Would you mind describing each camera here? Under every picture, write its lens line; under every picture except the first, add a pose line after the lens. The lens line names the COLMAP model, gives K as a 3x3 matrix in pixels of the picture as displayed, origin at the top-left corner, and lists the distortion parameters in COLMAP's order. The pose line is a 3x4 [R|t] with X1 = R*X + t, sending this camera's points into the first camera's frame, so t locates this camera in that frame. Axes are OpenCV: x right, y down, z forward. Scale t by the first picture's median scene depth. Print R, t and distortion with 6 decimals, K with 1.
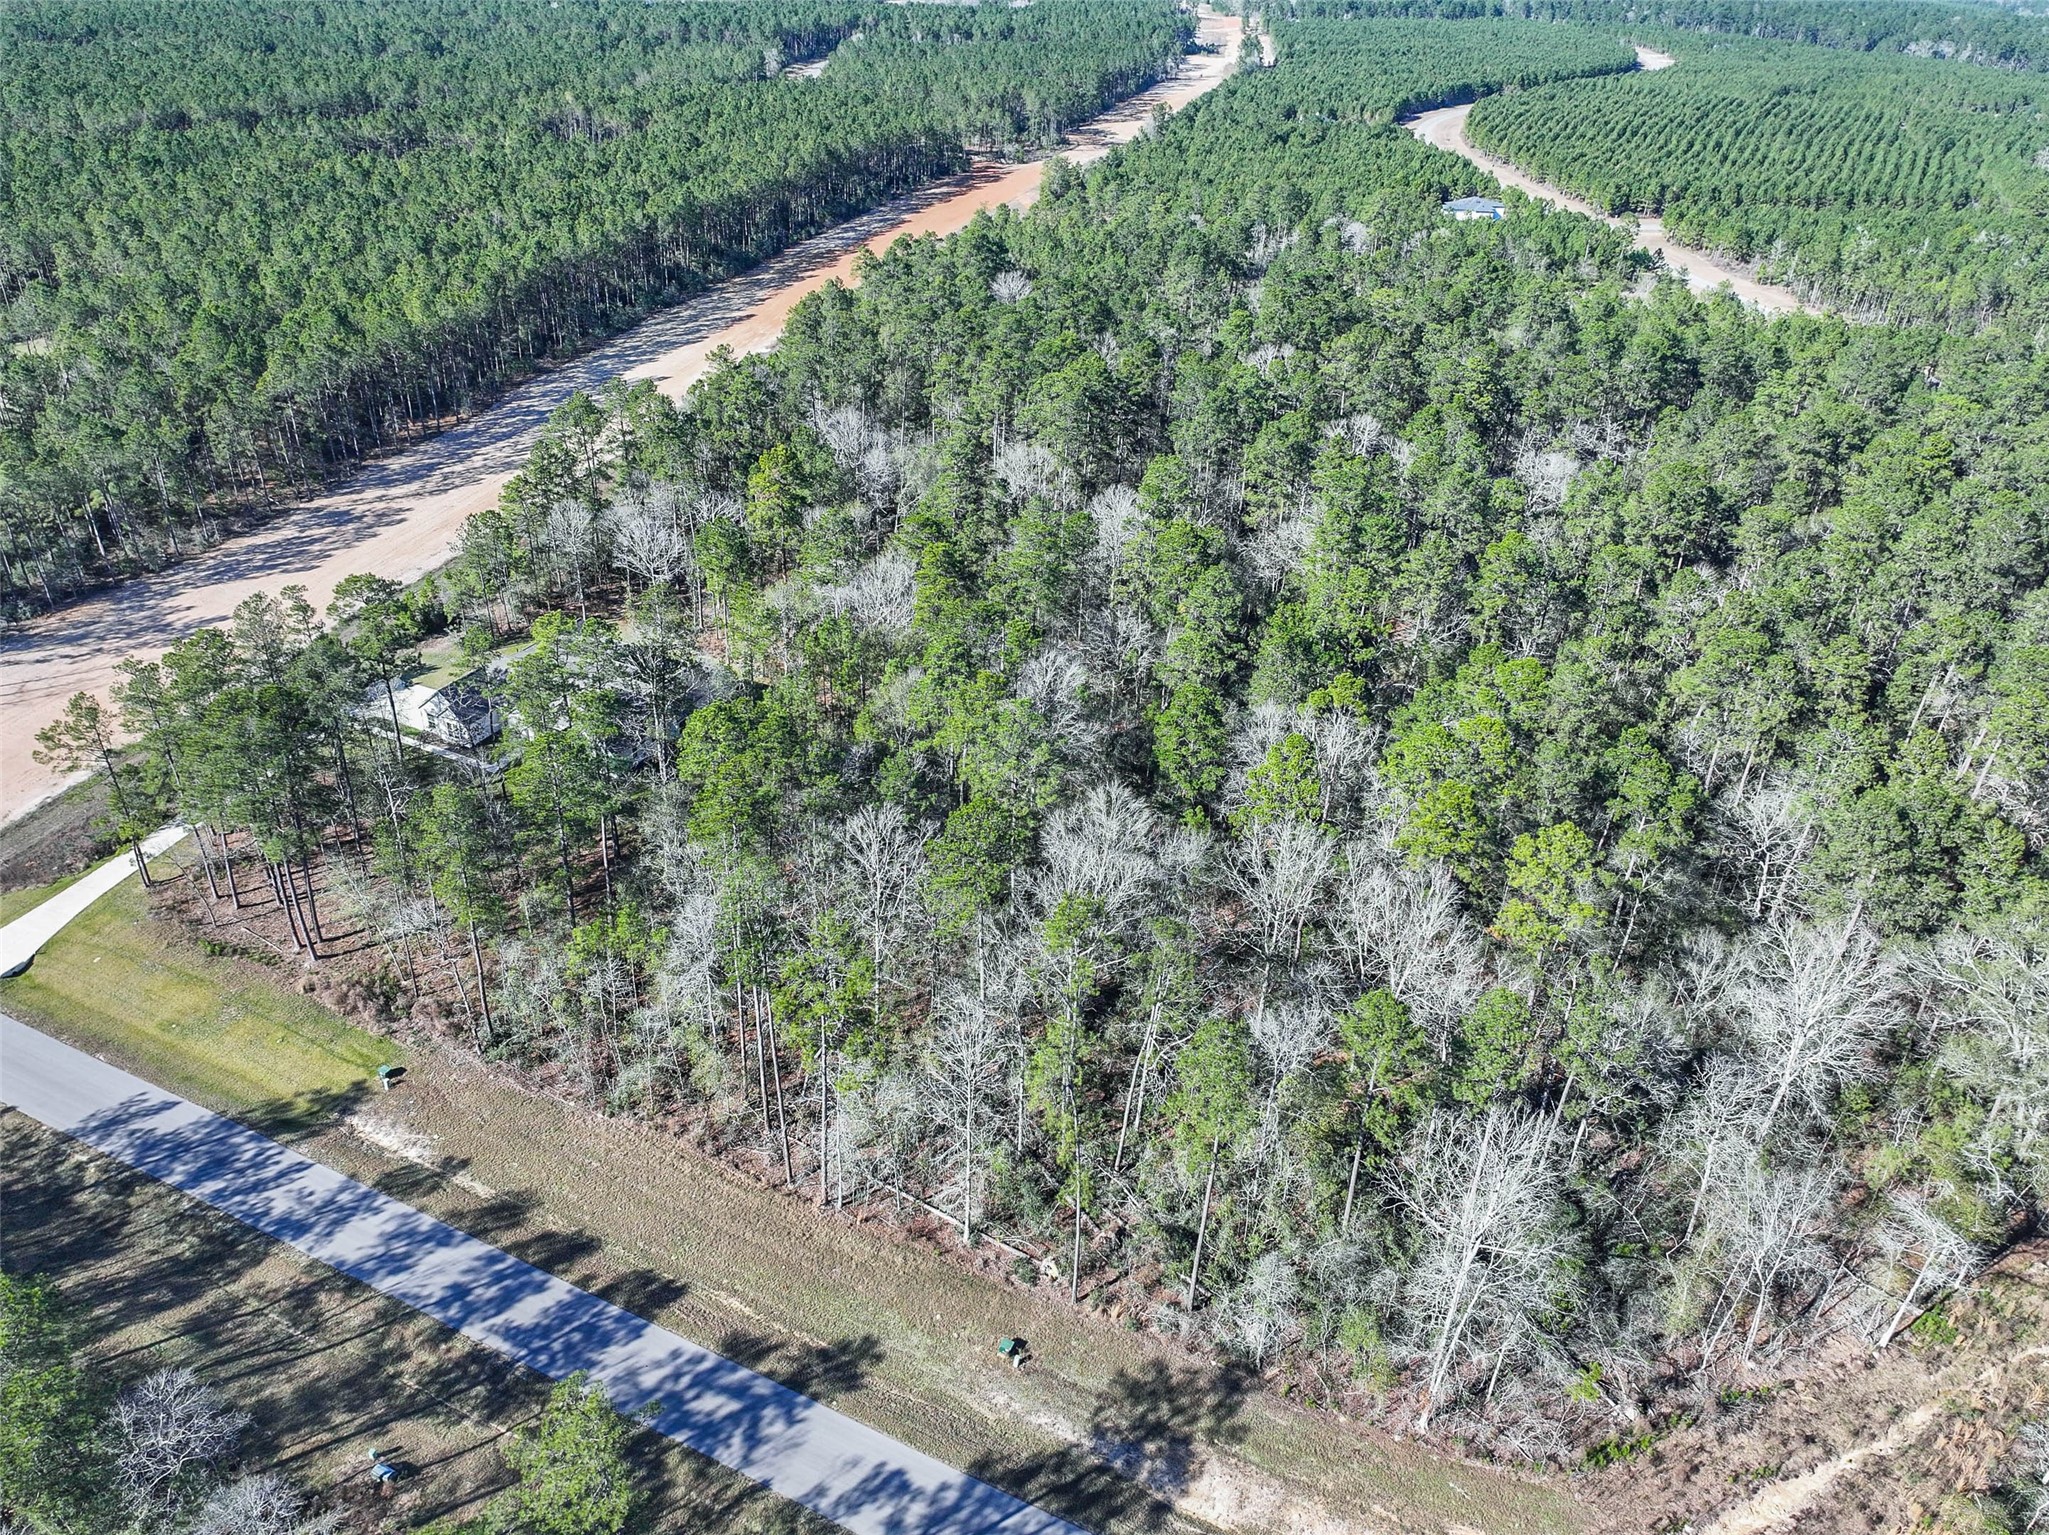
lens RADIAL K [[1432.7, 0, 1034.0], [0, 1432.7, 718.0], [0, 0, 1]] dist [0.020133, 0.005185]
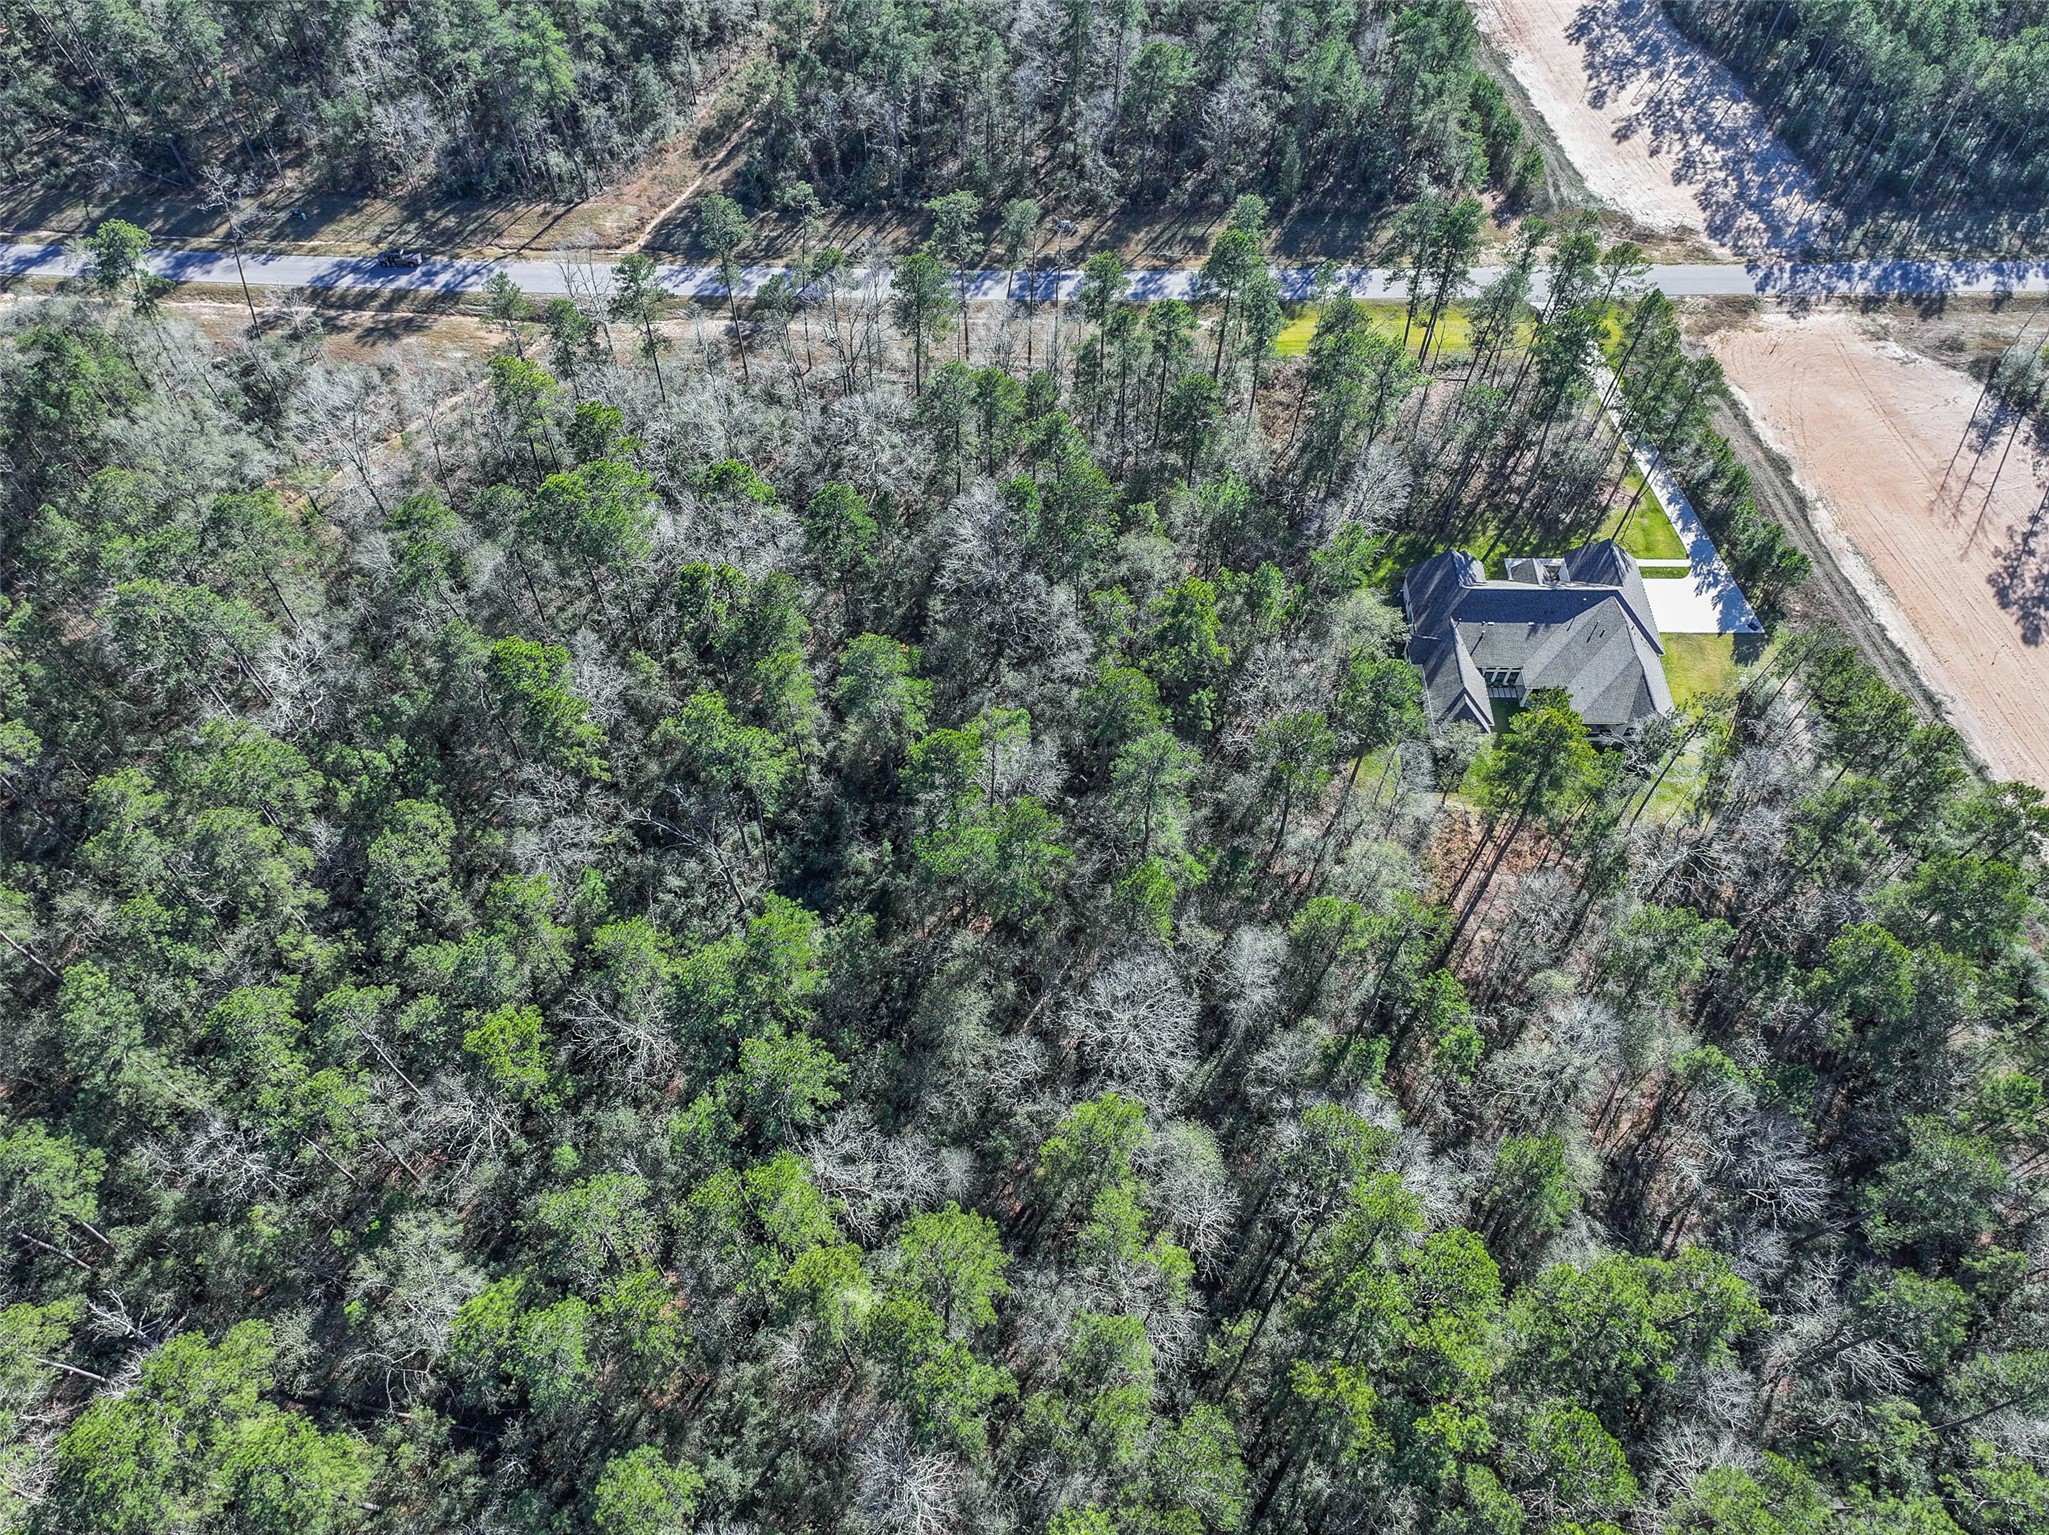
lens RADIAL K [[1455.4, 0, 1015.6], [0, 1455.4, 766.7], [0, 0, 1]] dist [-0.005247, 0.046371]
pose [[-0.919202, 0.289563, -0.266873, 0.340379], [-0.230428, 0.154049, 0.960818, -1.081532], [0.319329, 0.944681, -0.074878, 1.371017]]
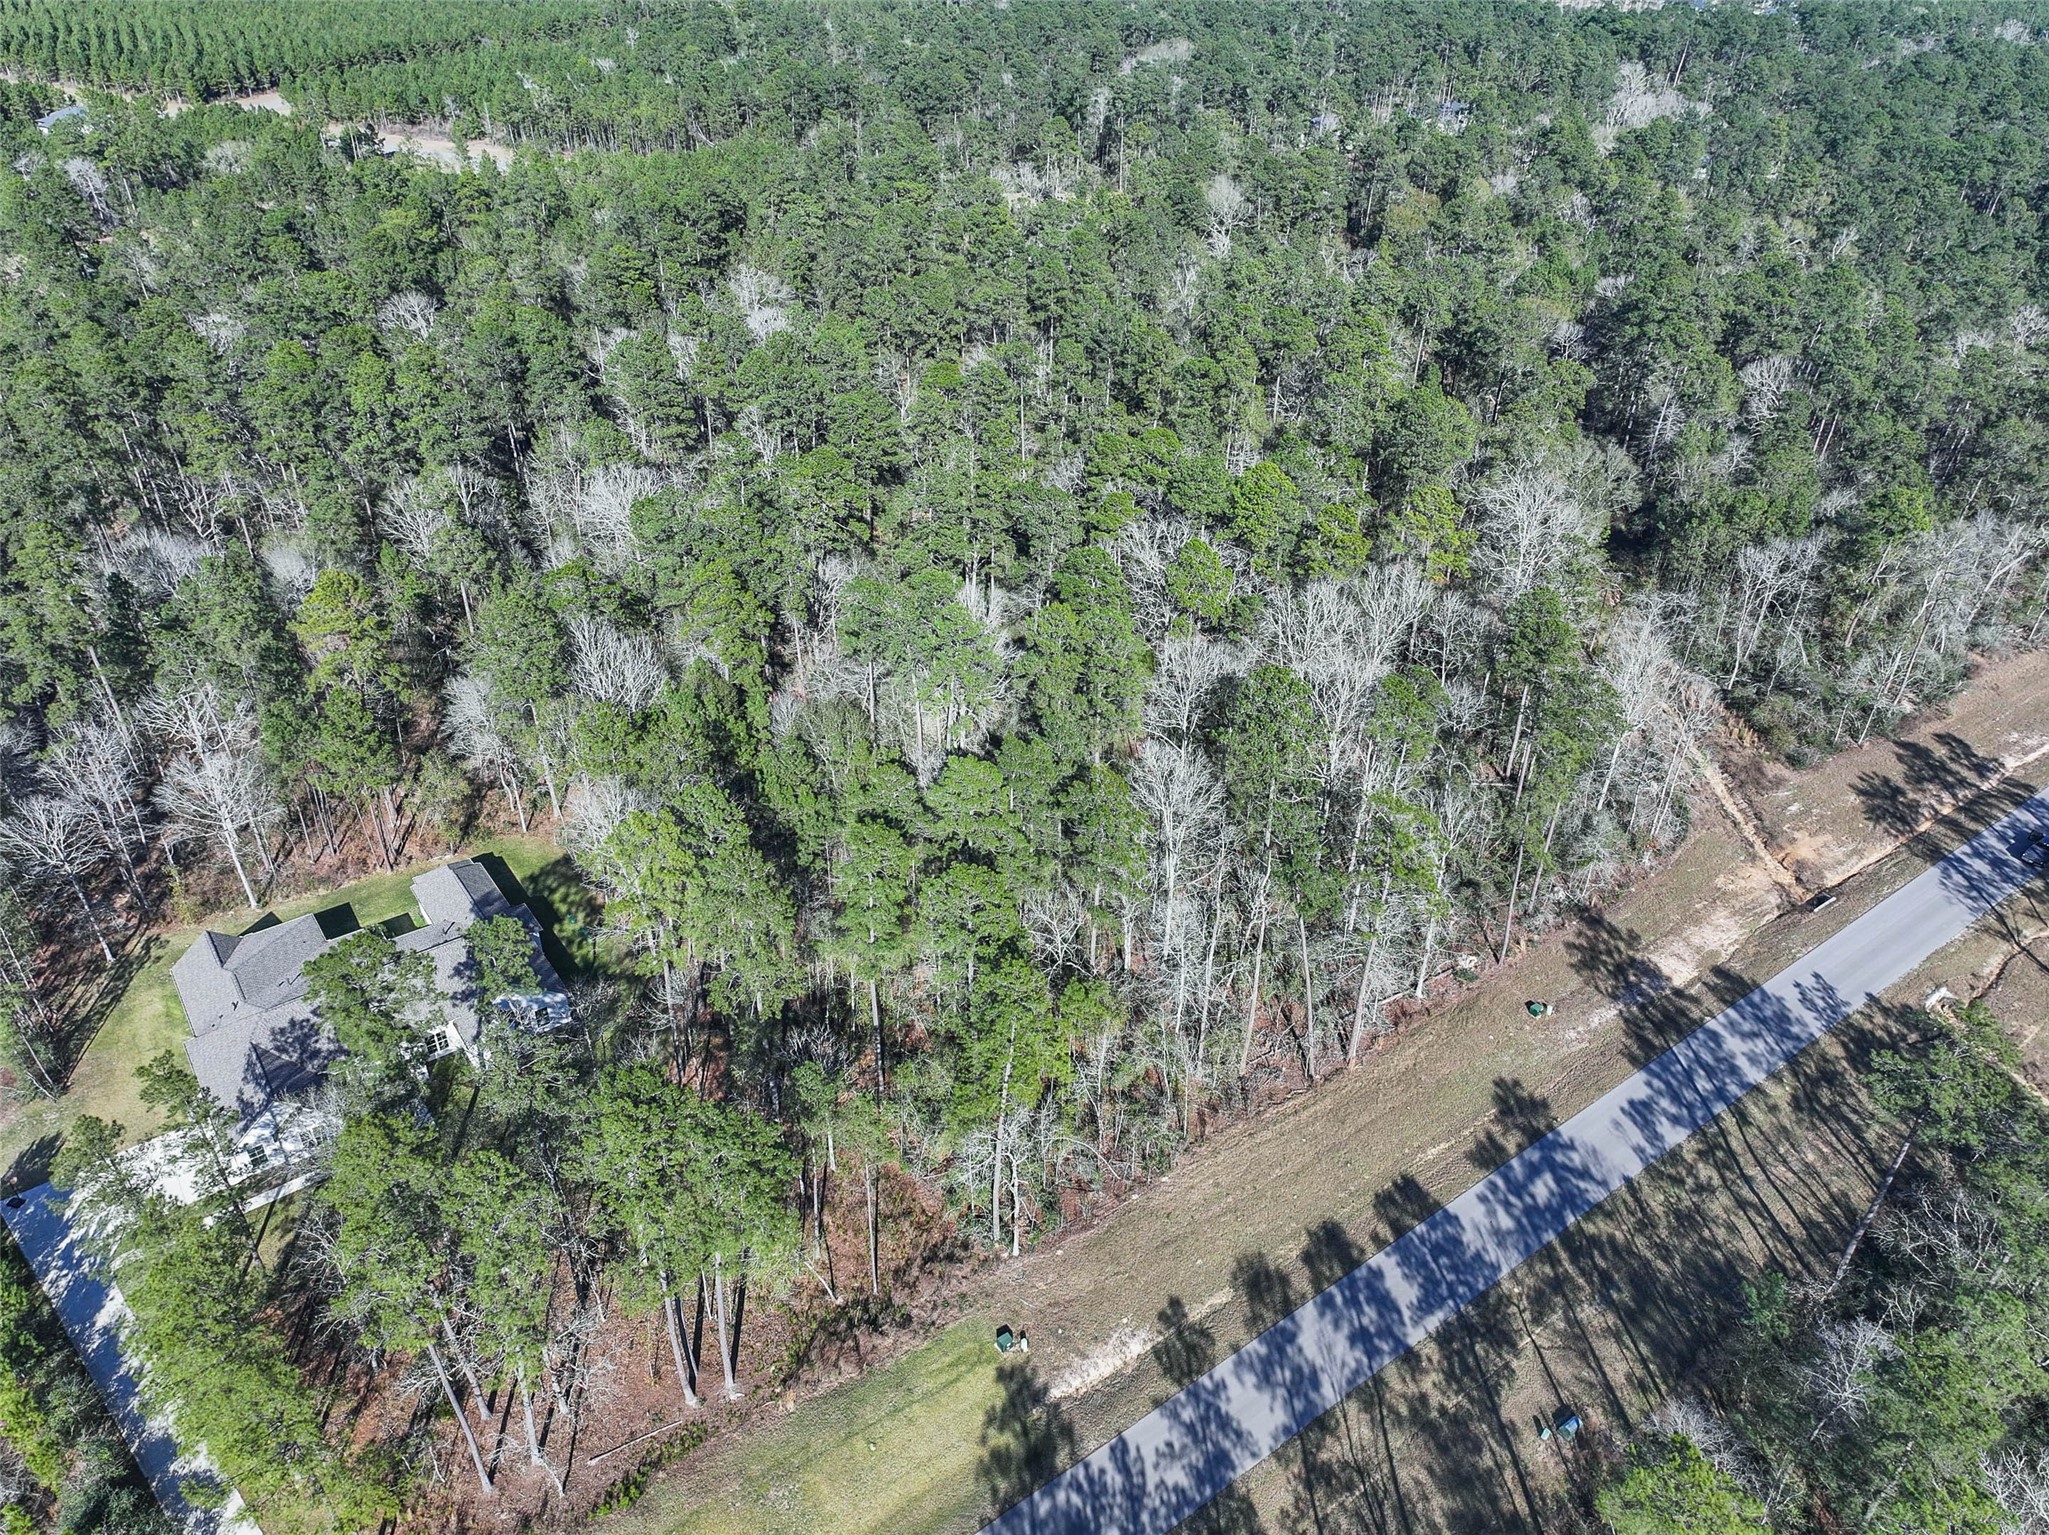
lens RADIAL K [[1416.0, 0, 1019.6], [0, 1416.0, 762.4], [0, 0, 1]] dist [0.000395, 0.029205]
pose [[0.490997, -0.511231, 0.705383, -0.776370], [0.430133, 0.846390, 0.314023, -0.251992], [-0.757567, 0.149224, 0.635472, 0.409895]]
